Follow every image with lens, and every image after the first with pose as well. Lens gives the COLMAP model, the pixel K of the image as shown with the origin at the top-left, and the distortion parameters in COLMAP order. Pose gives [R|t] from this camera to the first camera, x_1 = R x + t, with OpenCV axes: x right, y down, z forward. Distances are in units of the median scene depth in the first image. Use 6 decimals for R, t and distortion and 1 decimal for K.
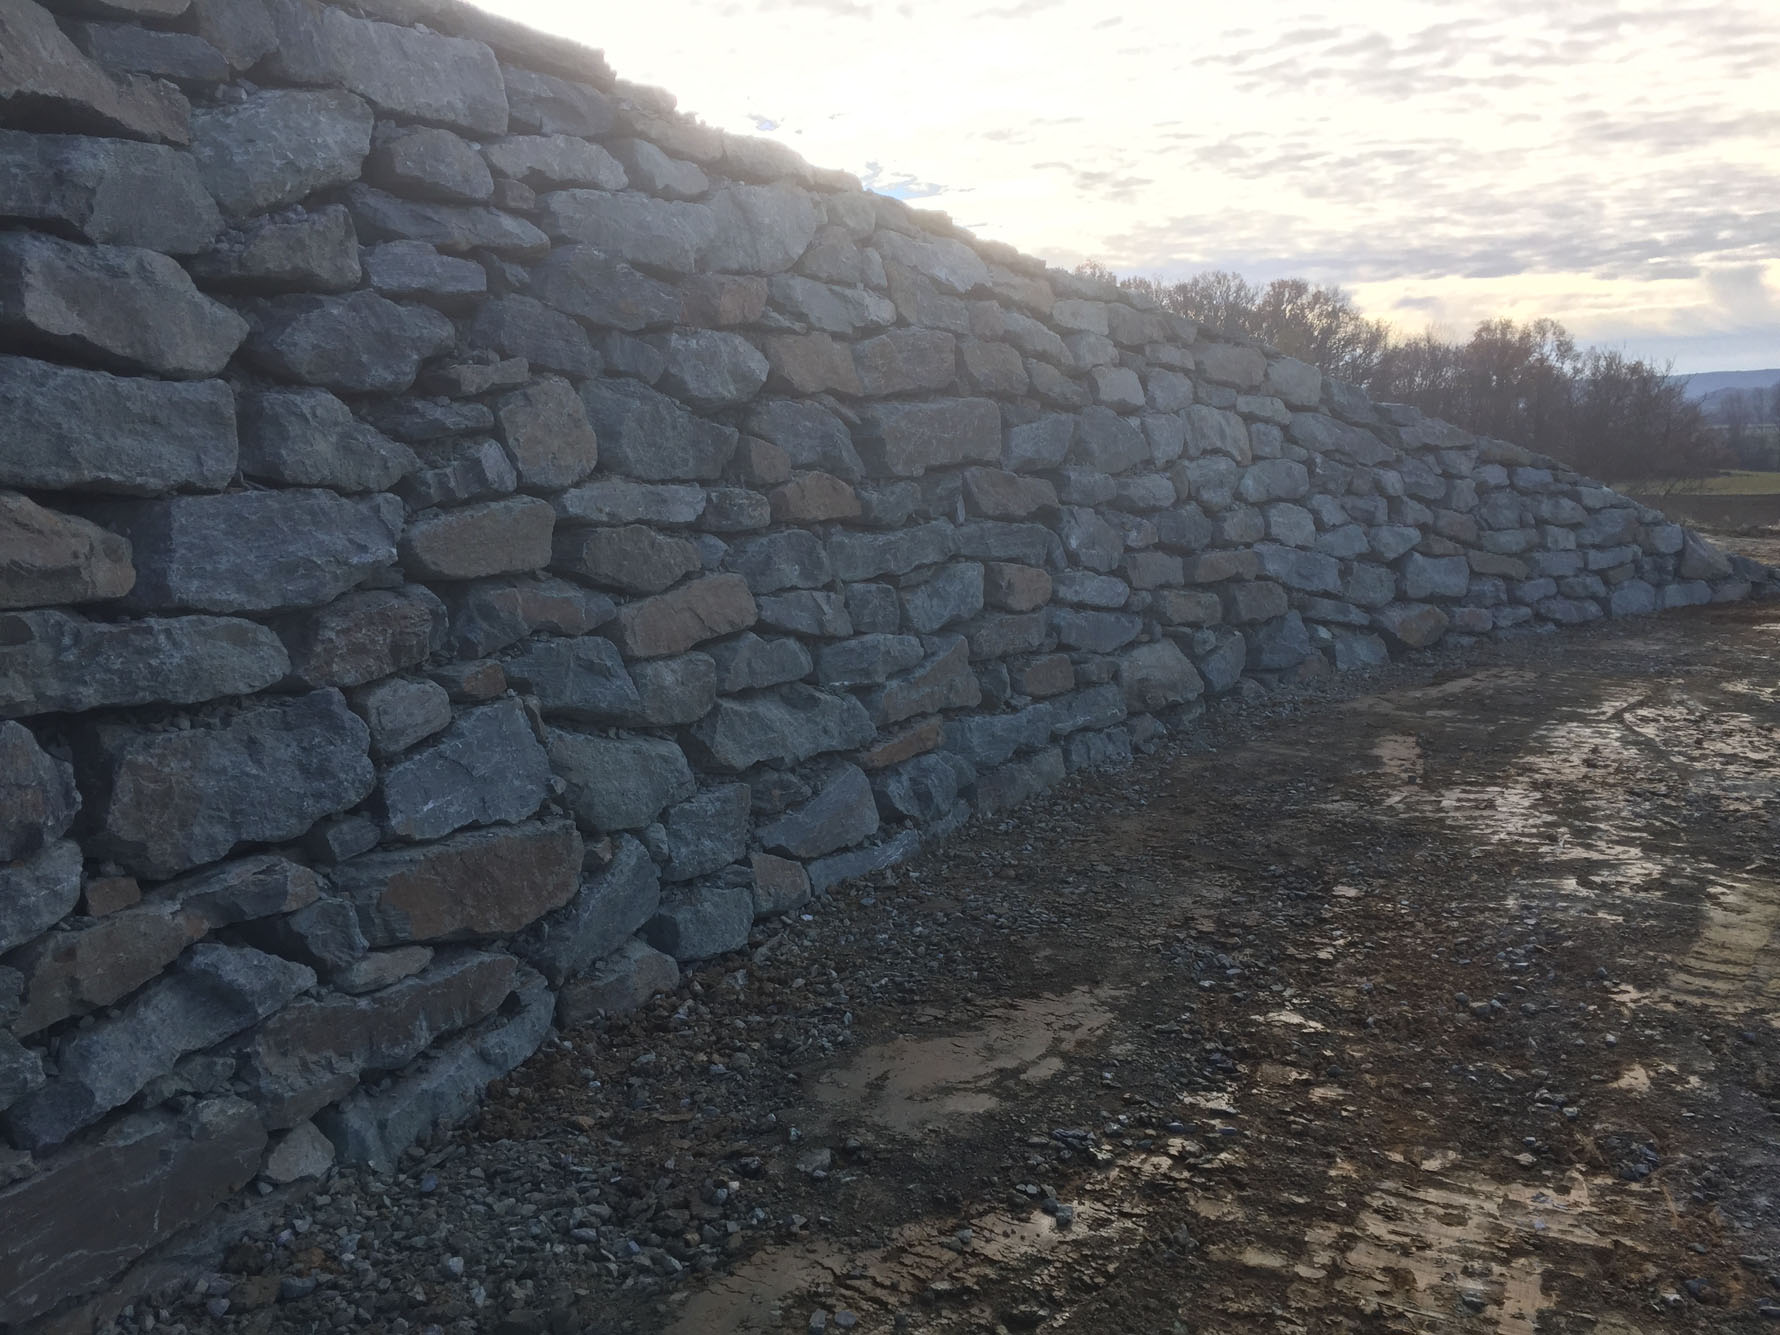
lens RADIAL K [[1522.5, 0, 890.4], [0, 1522.5, 667.6], [0, 0, 1]] dist [0.073296, -0.098356]
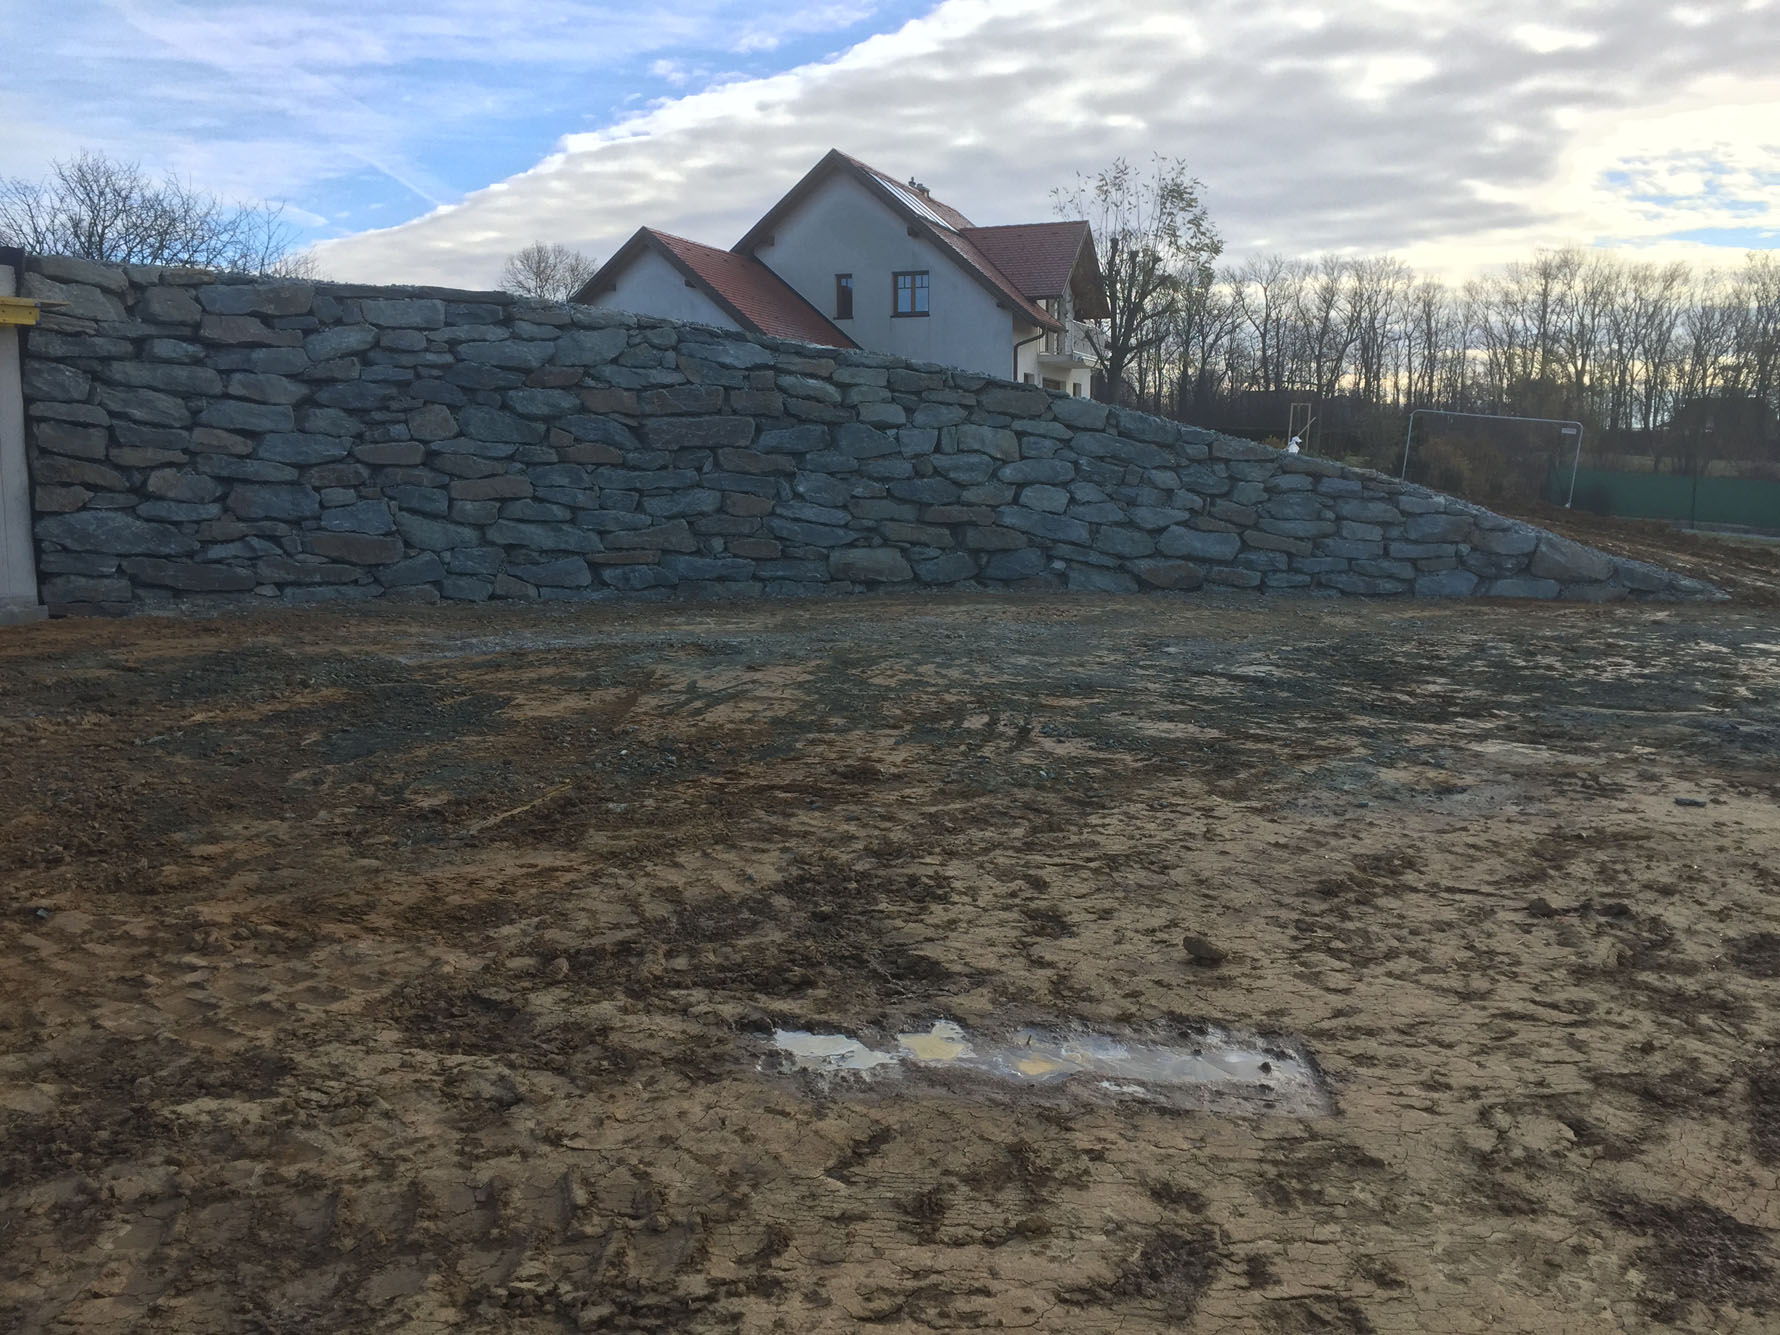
lens RADIAL K [[1522.5, 0, 890.0], [0, 1522.5, 670.7], [0, 0, 1]] dist [0.073296, -0.098356]
pose [[0.777474, 0.131573, -0.614998, 2.523129], [-0.131067, 0.990298, 0.046172, 0.083079], [0.615107, 0.044708, 0.787175, -0.883027]]
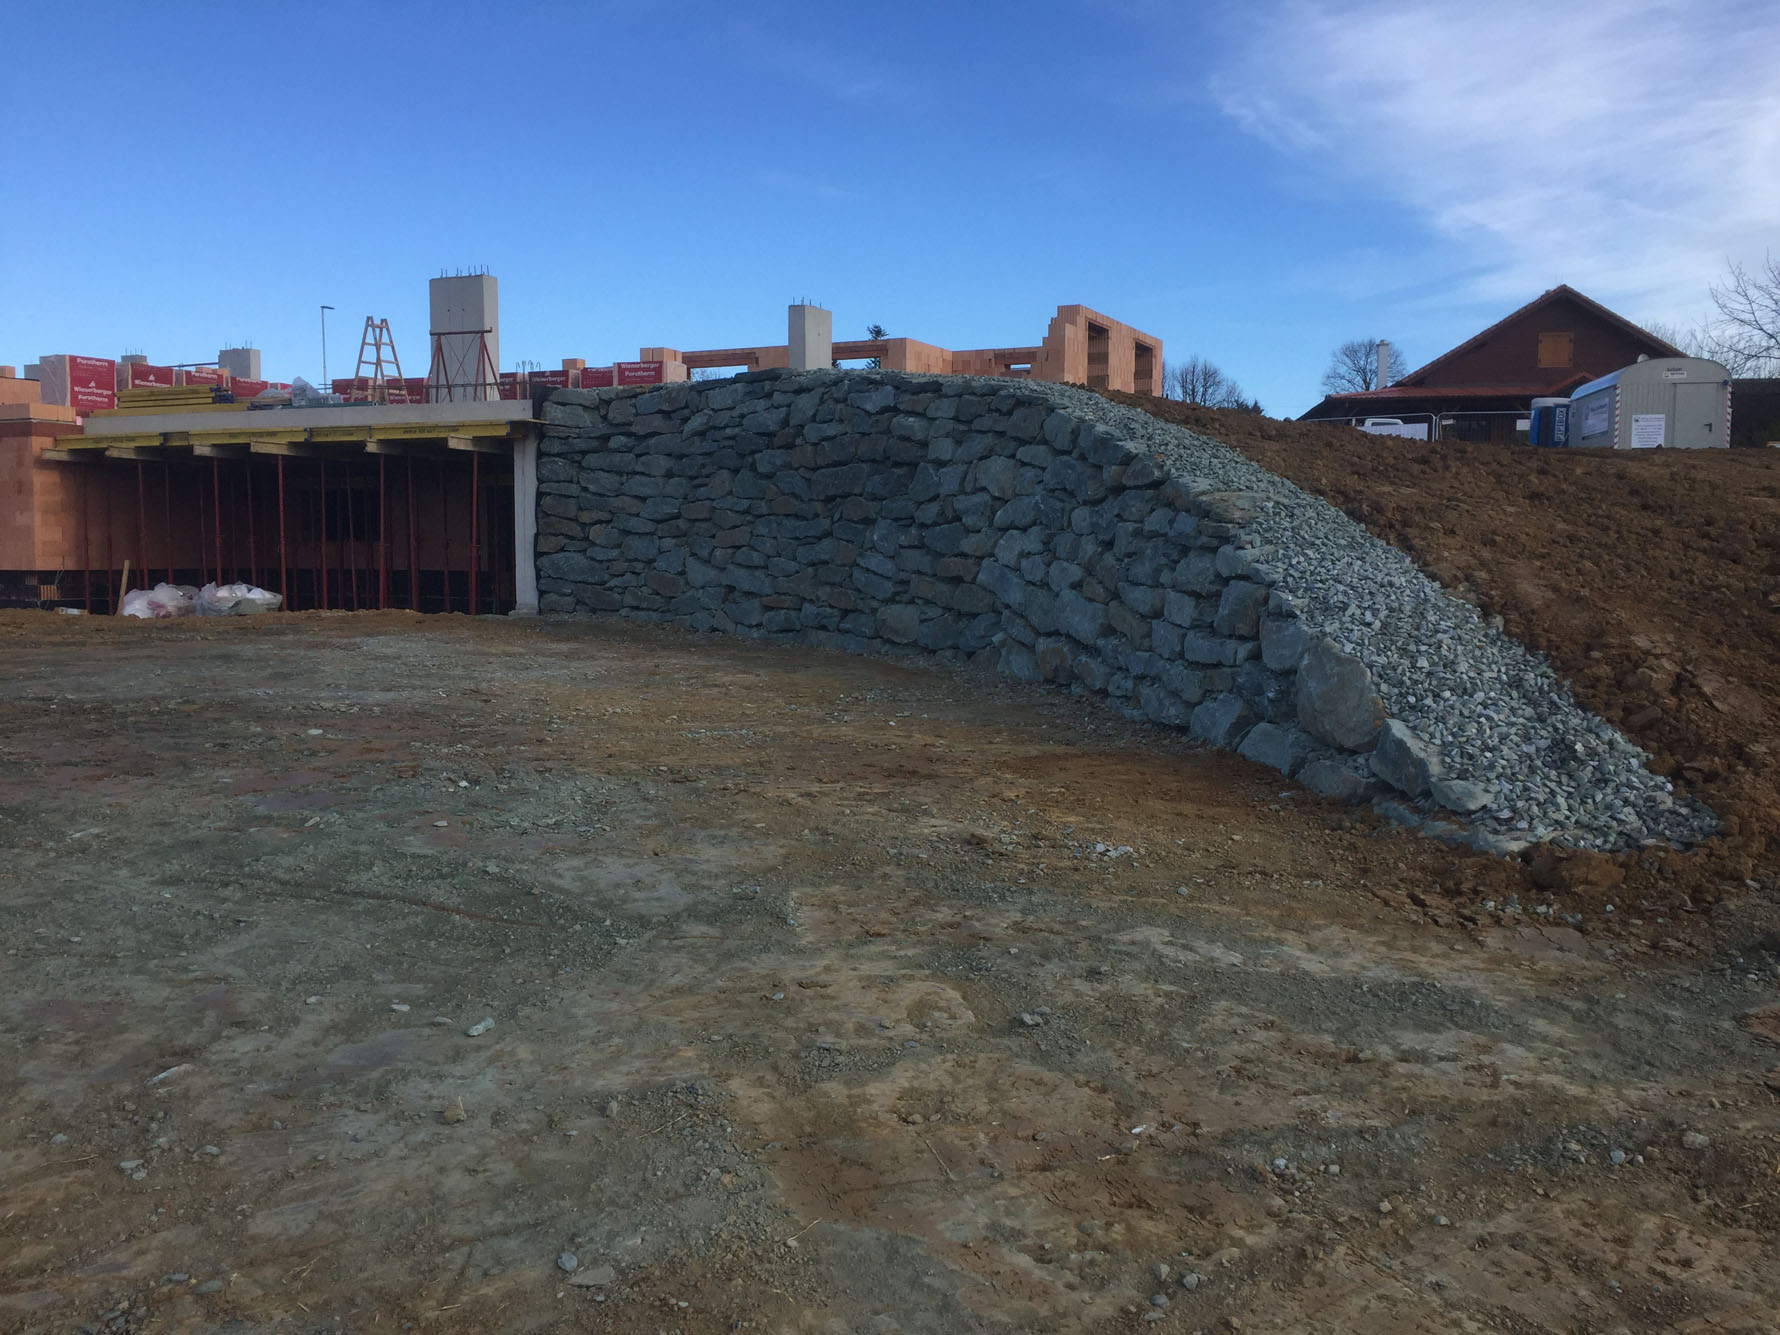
lens RADIAL K [[1522.5, 0, 890.5], [0, 1522.5, 666.9], [0, 0, 1]] dist [0.073296, -0.098356]
pose [[-0.452845, 0.114353, -0.884225, 3.016928], [-0.113651, 0.976247, 0.184459, -0.461372], [0.884316, 0.184025, -0.429093, 3.109814]]
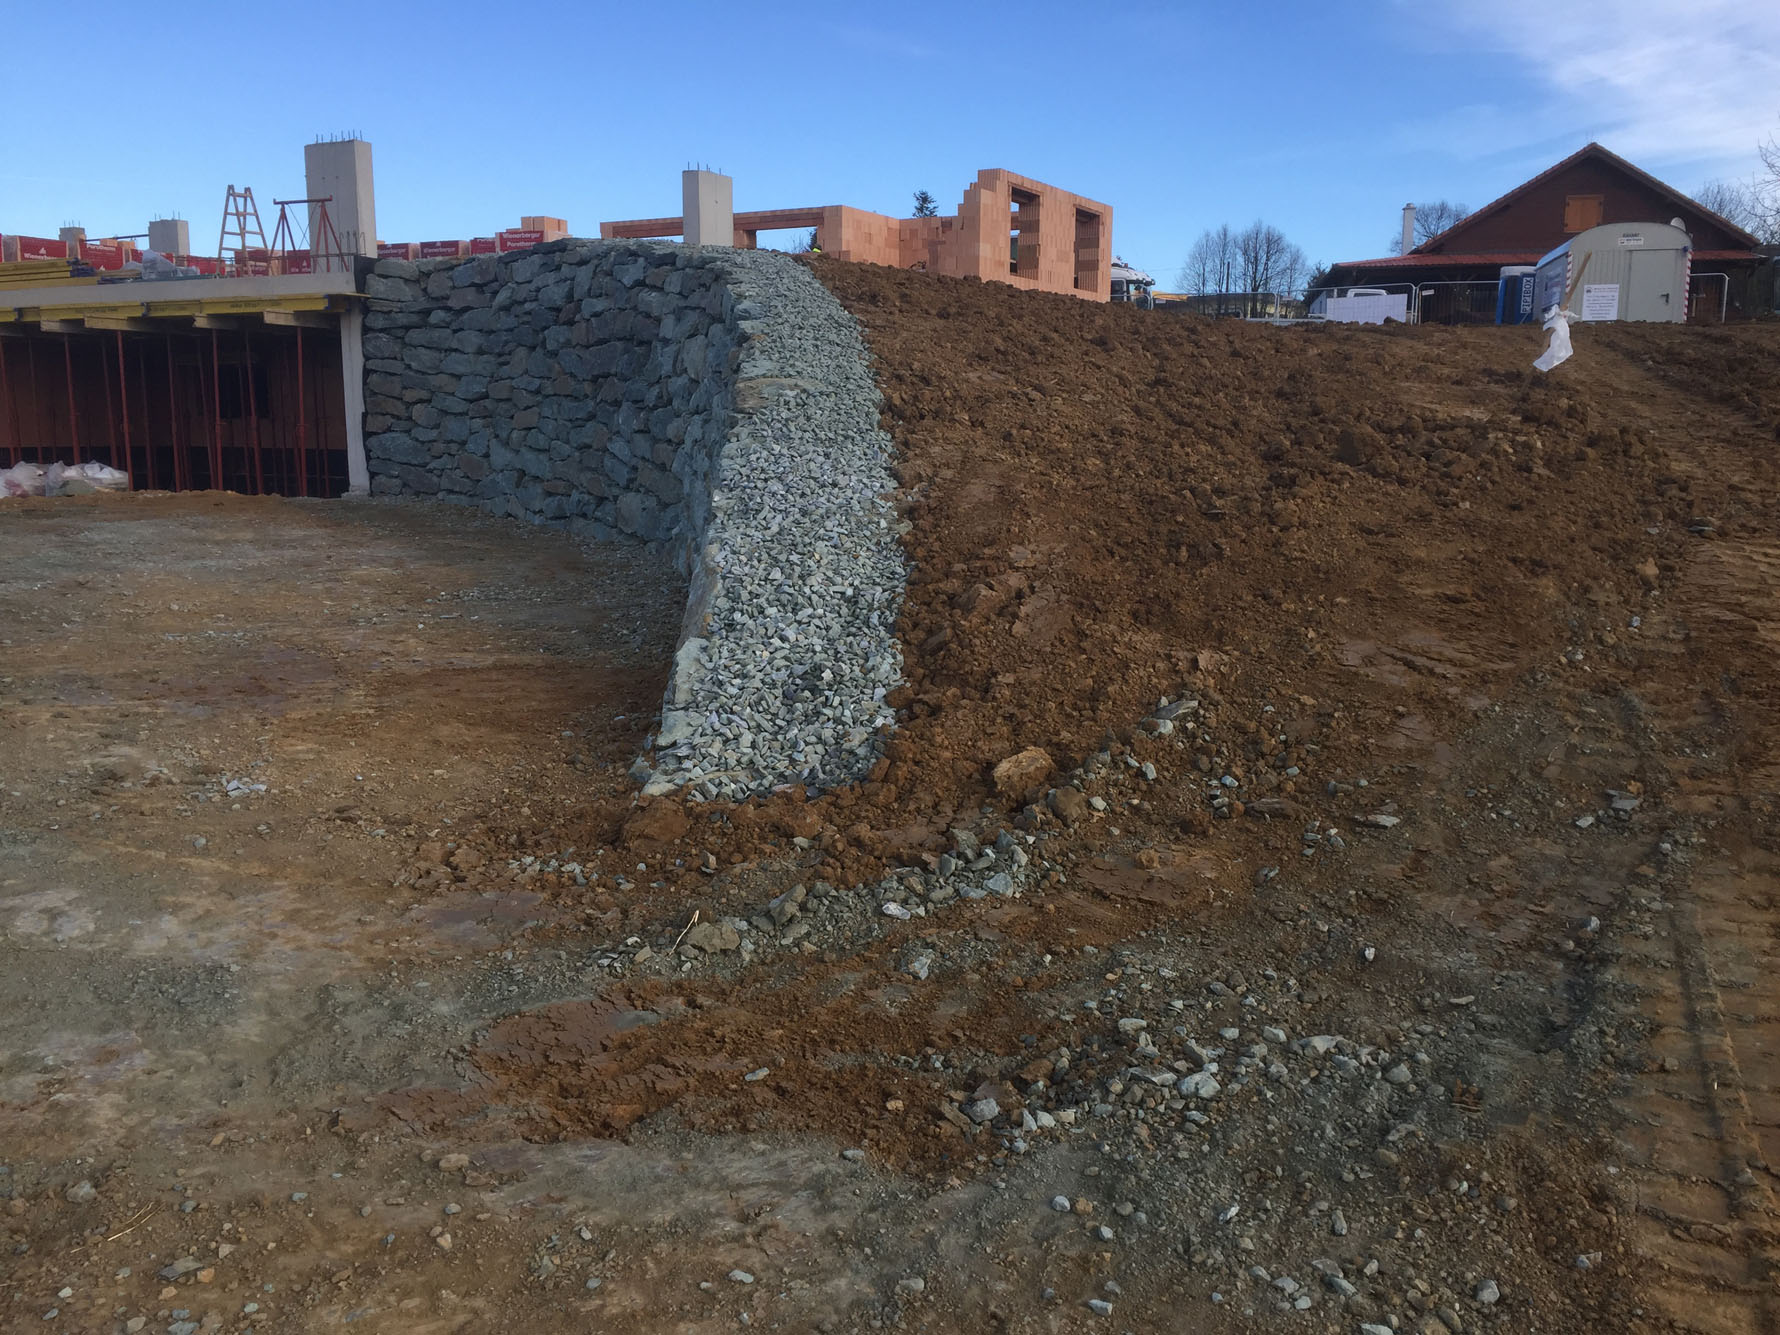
lens RADIAL K [[1522.5, 0, 895.1], [0, 1522.5, 670.9], [0, 0, 1]] dist [0.073296, -0.098356]
pose [[-0.497663, 0.183015, -0.847843, 2.585215], [-0.109550, 0.956396, 0.270750, -0.541298], [0.860425, 0.227623, -0.455914, 3.632767]]
